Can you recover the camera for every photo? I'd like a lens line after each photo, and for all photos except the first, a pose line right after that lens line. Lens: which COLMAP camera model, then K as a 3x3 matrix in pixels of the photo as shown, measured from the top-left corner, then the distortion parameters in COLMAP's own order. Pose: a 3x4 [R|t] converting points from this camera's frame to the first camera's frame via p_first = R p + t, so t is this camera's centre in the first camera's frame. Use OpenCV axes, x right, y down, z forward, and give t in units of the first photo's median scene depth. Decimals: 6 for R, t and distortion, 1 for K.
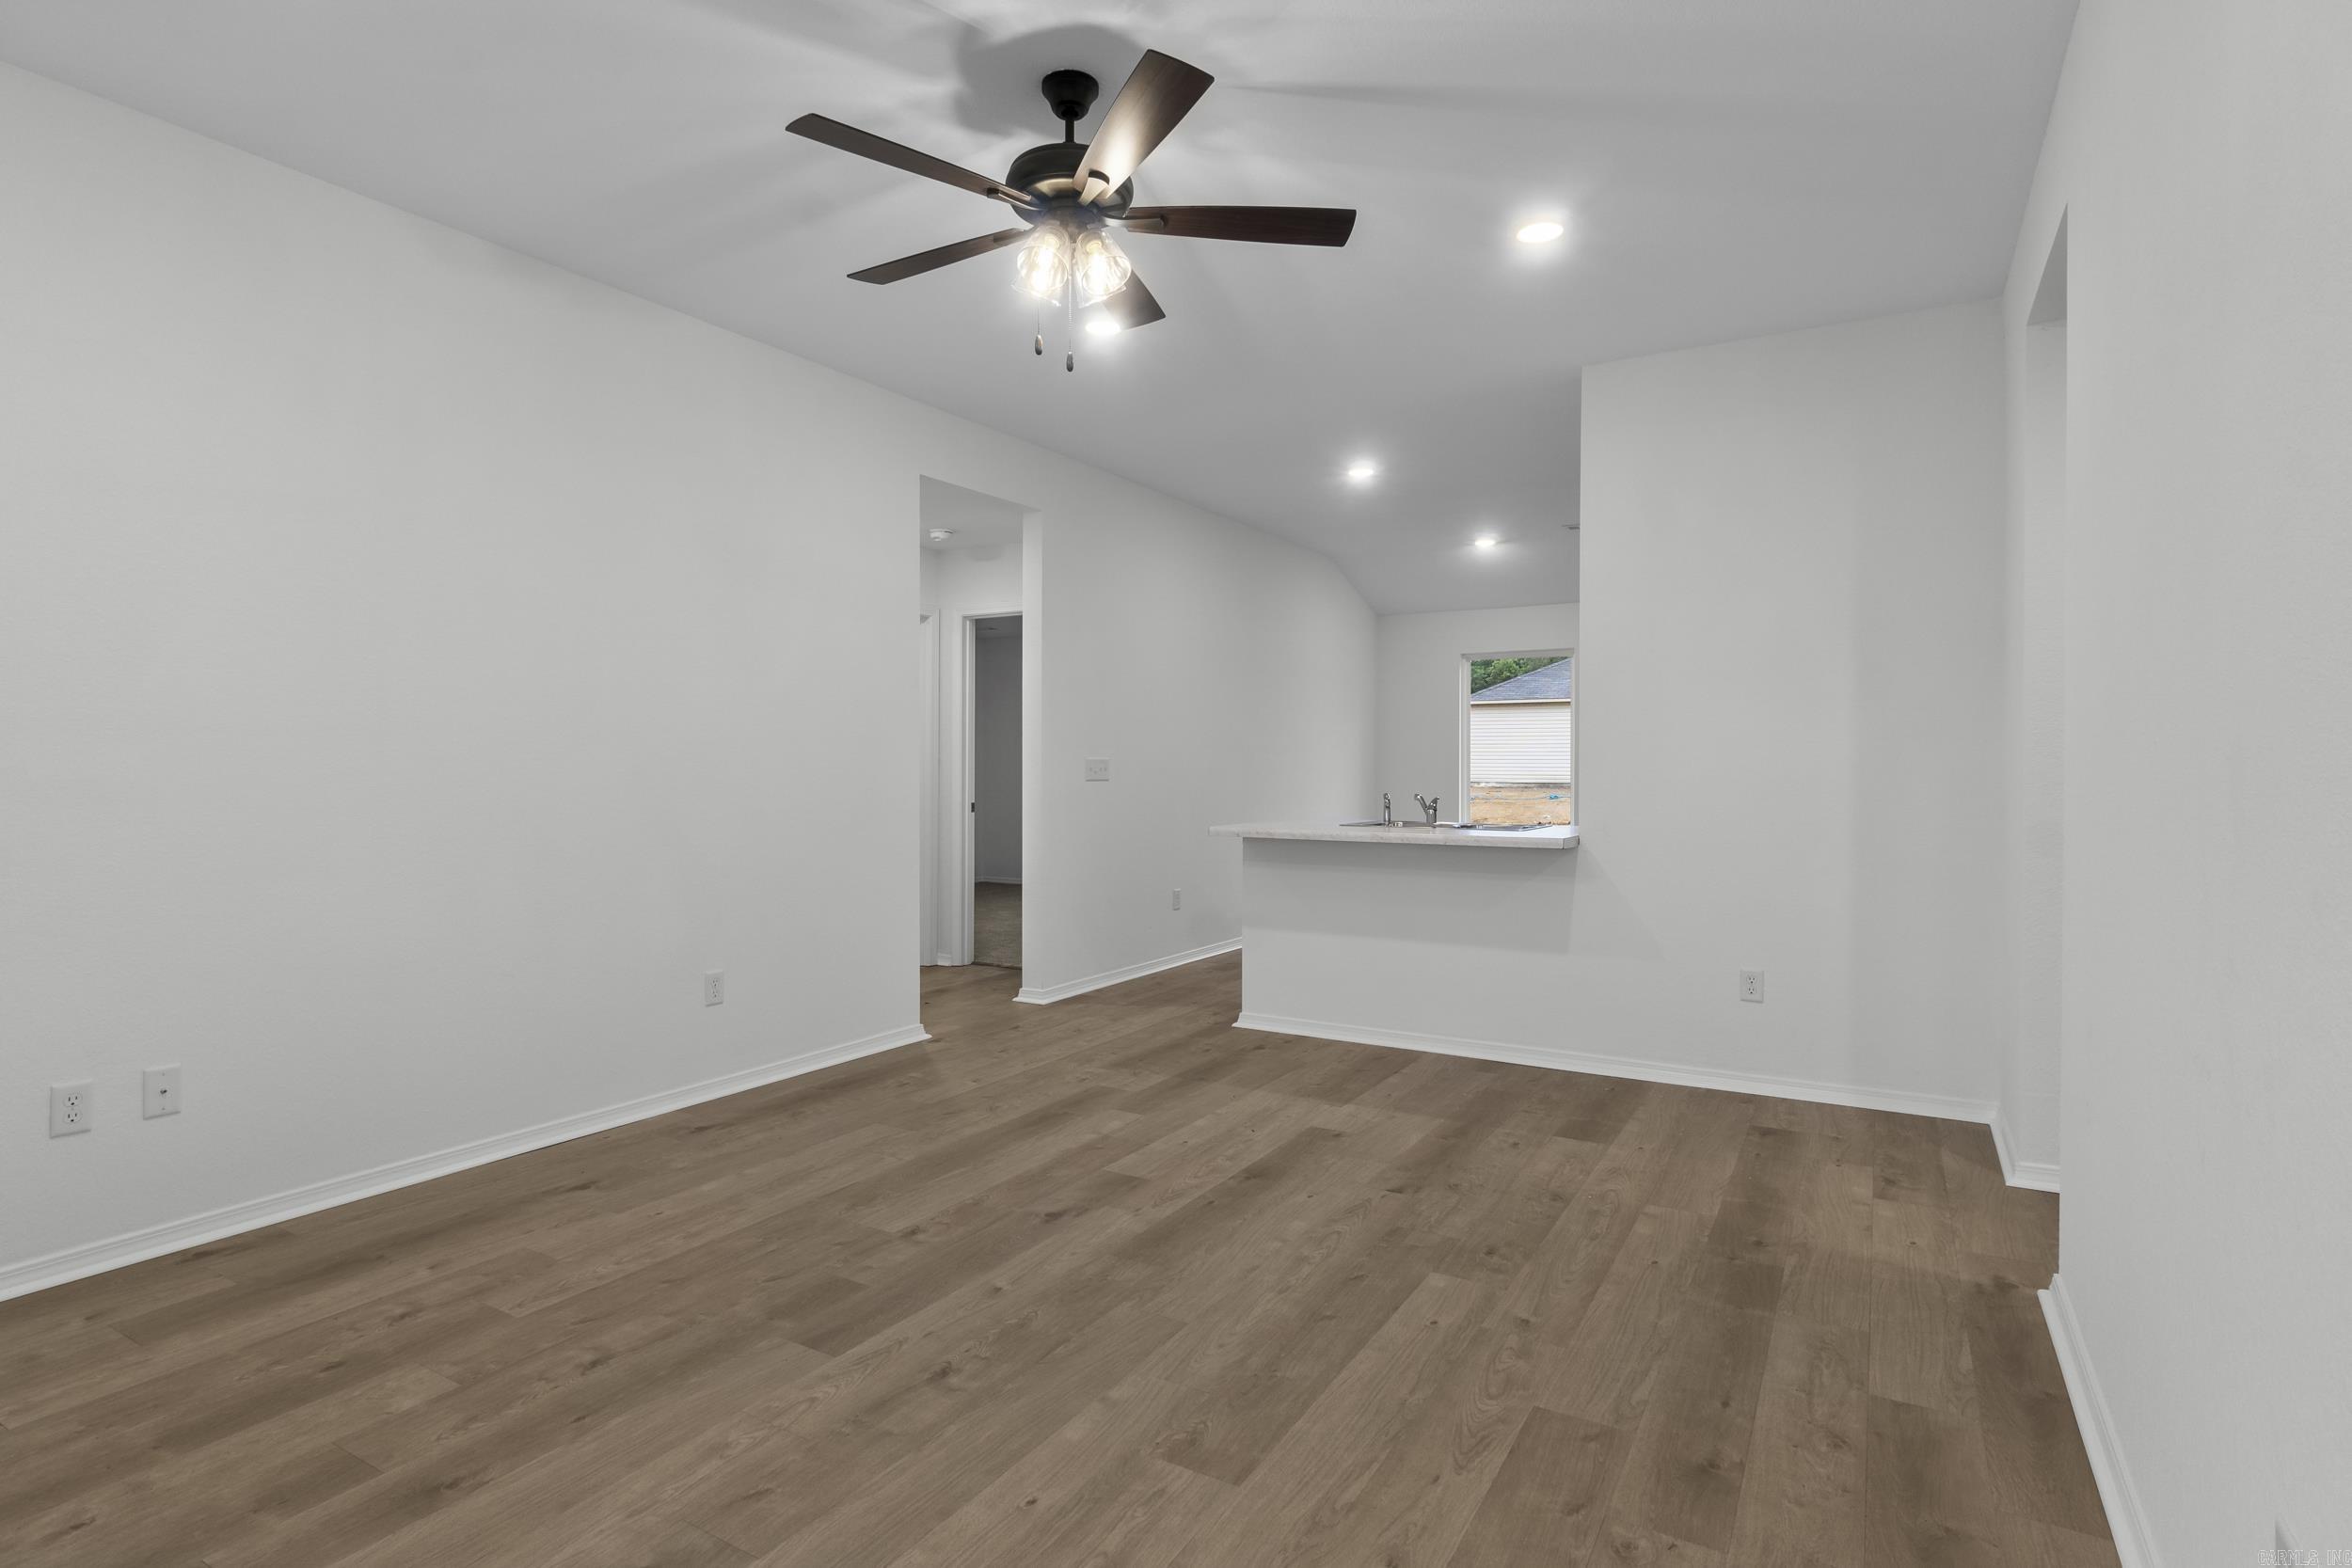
lens RADIAL K [[1201.1, 0, 1154.2], [0, 1201.1, 780.9], [0, 0, 1]] dist [-0.014184, 0.006993]
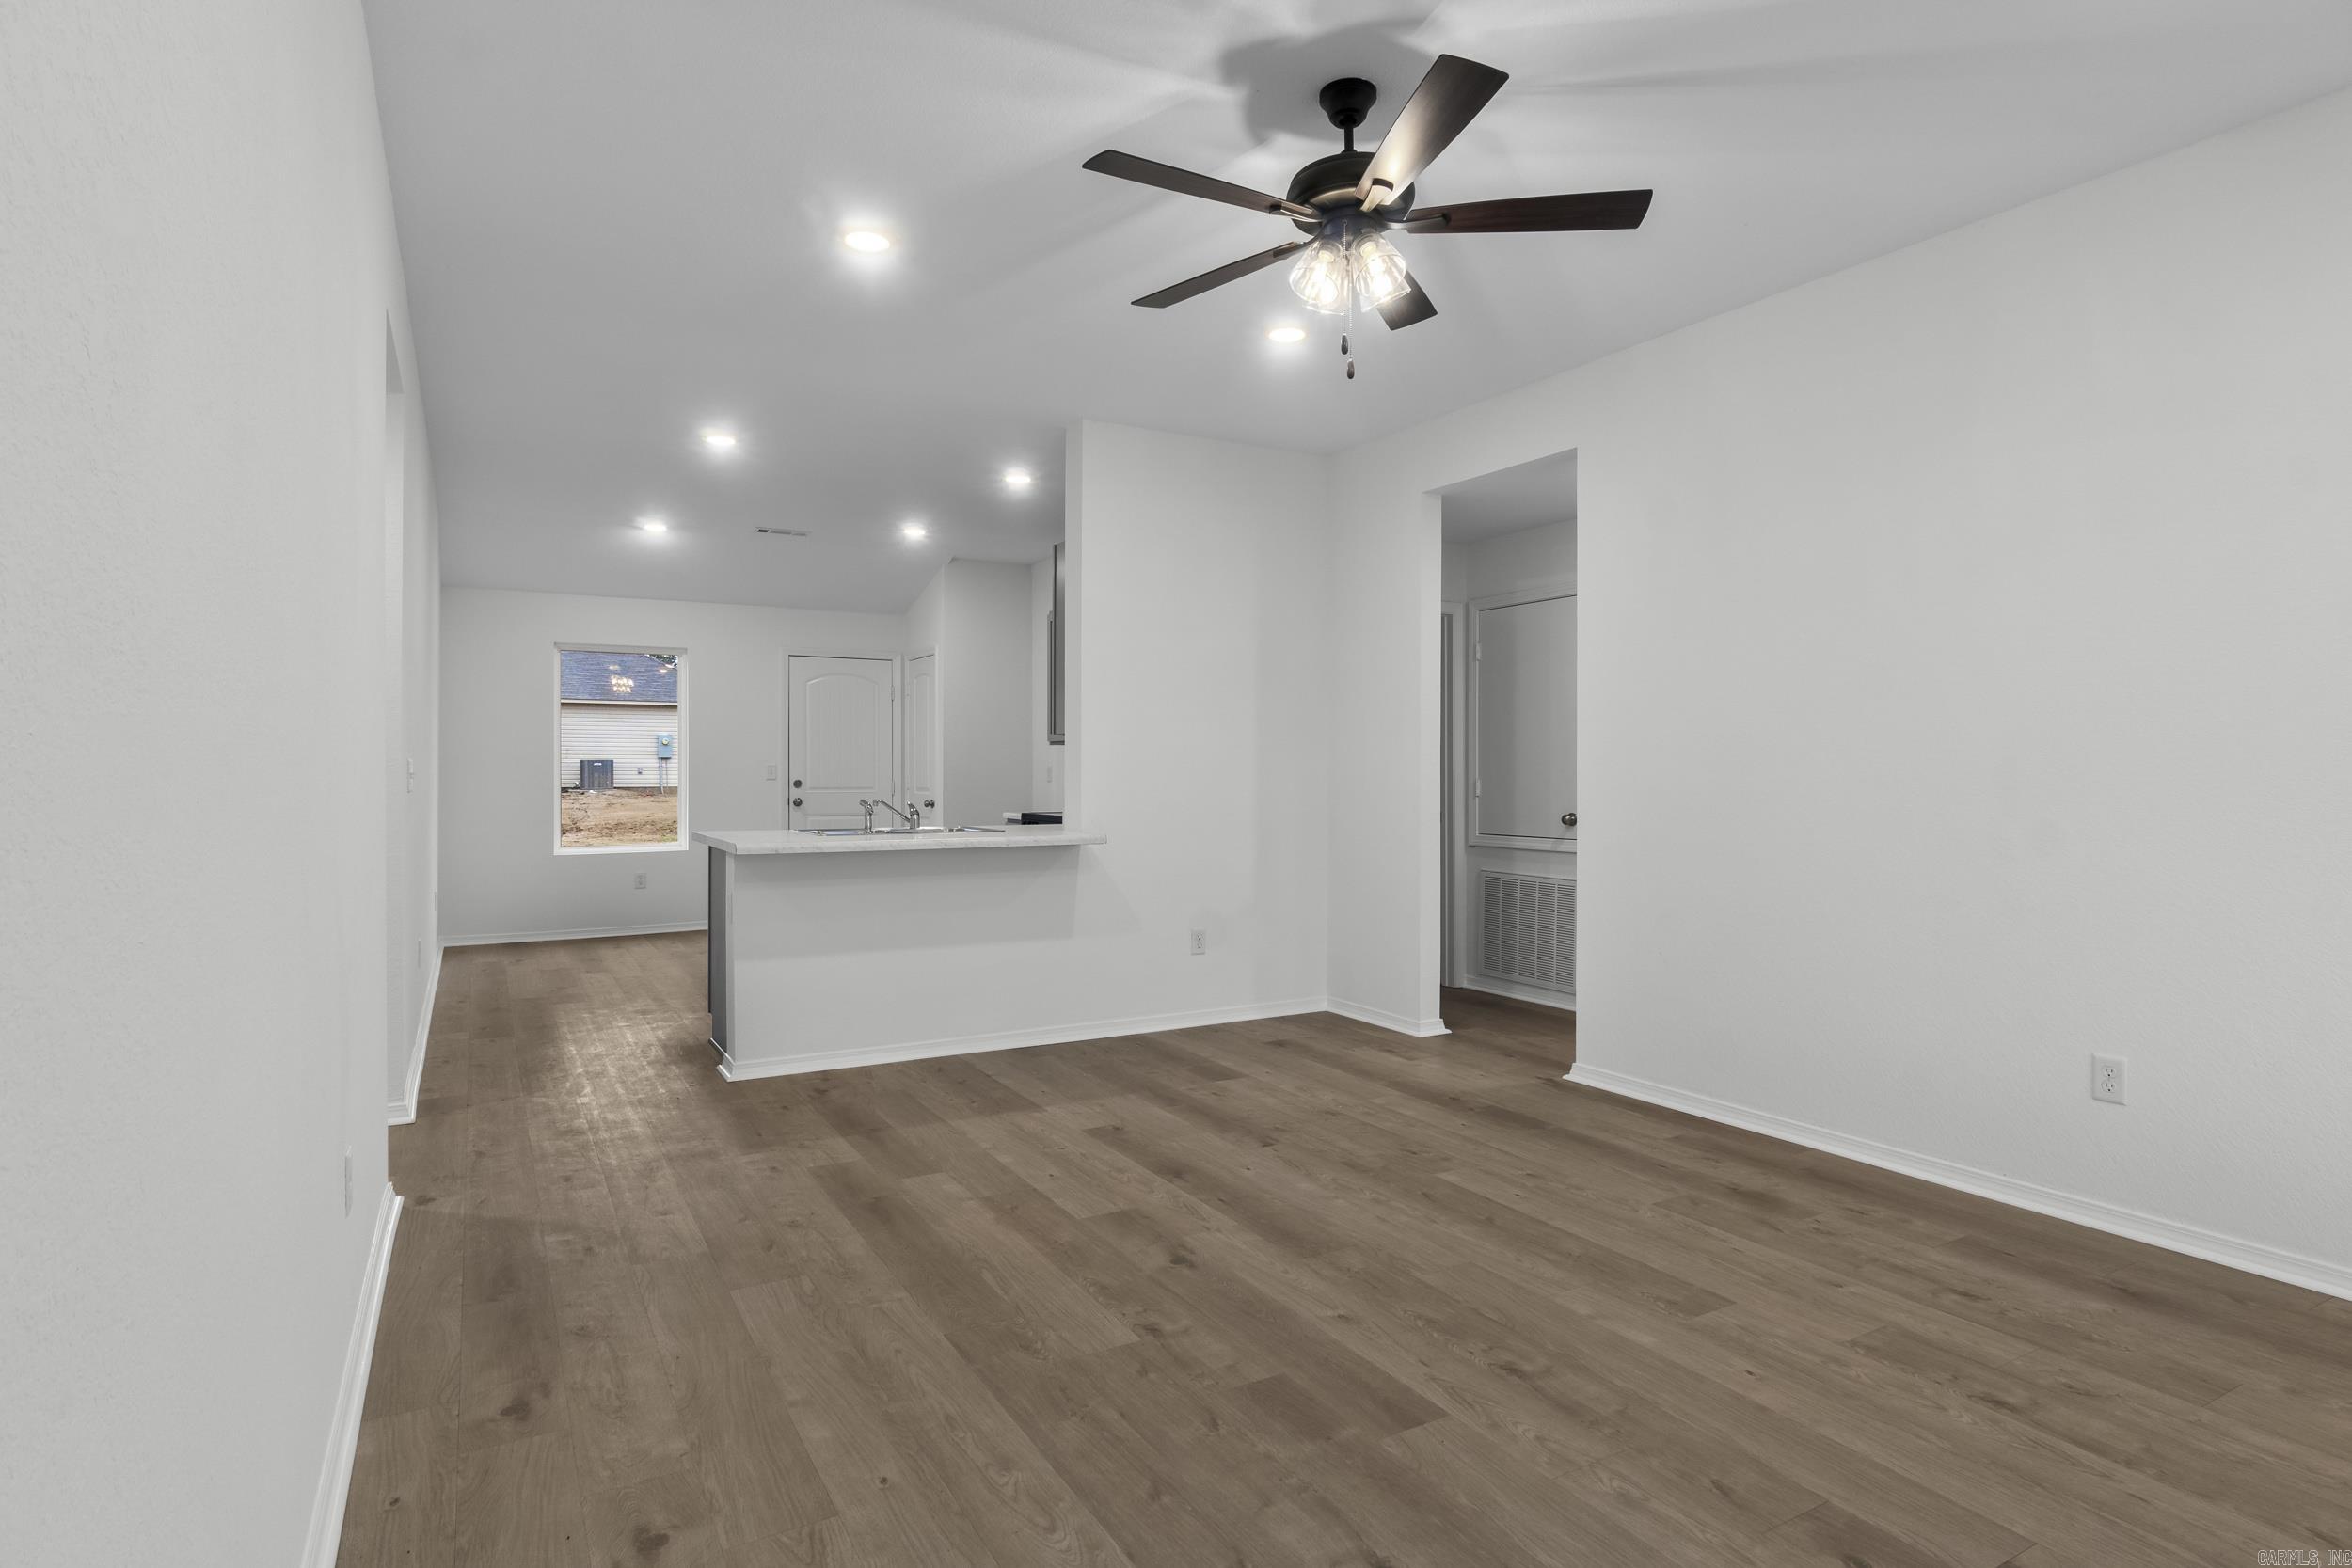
lens RADIAL K [[1201.1, 0, 1153.1], [0, 1201.1, 797.7], [0, 0, 1]] dist [-0.014184, 0.006993]
pose [[0.494232, -0.020381, 0.869091, -0.928363], [0.012095, 0.999790, 0.016568, -0.008259], [-0.869246, 0.002323, 0.494375, 0.590342]]
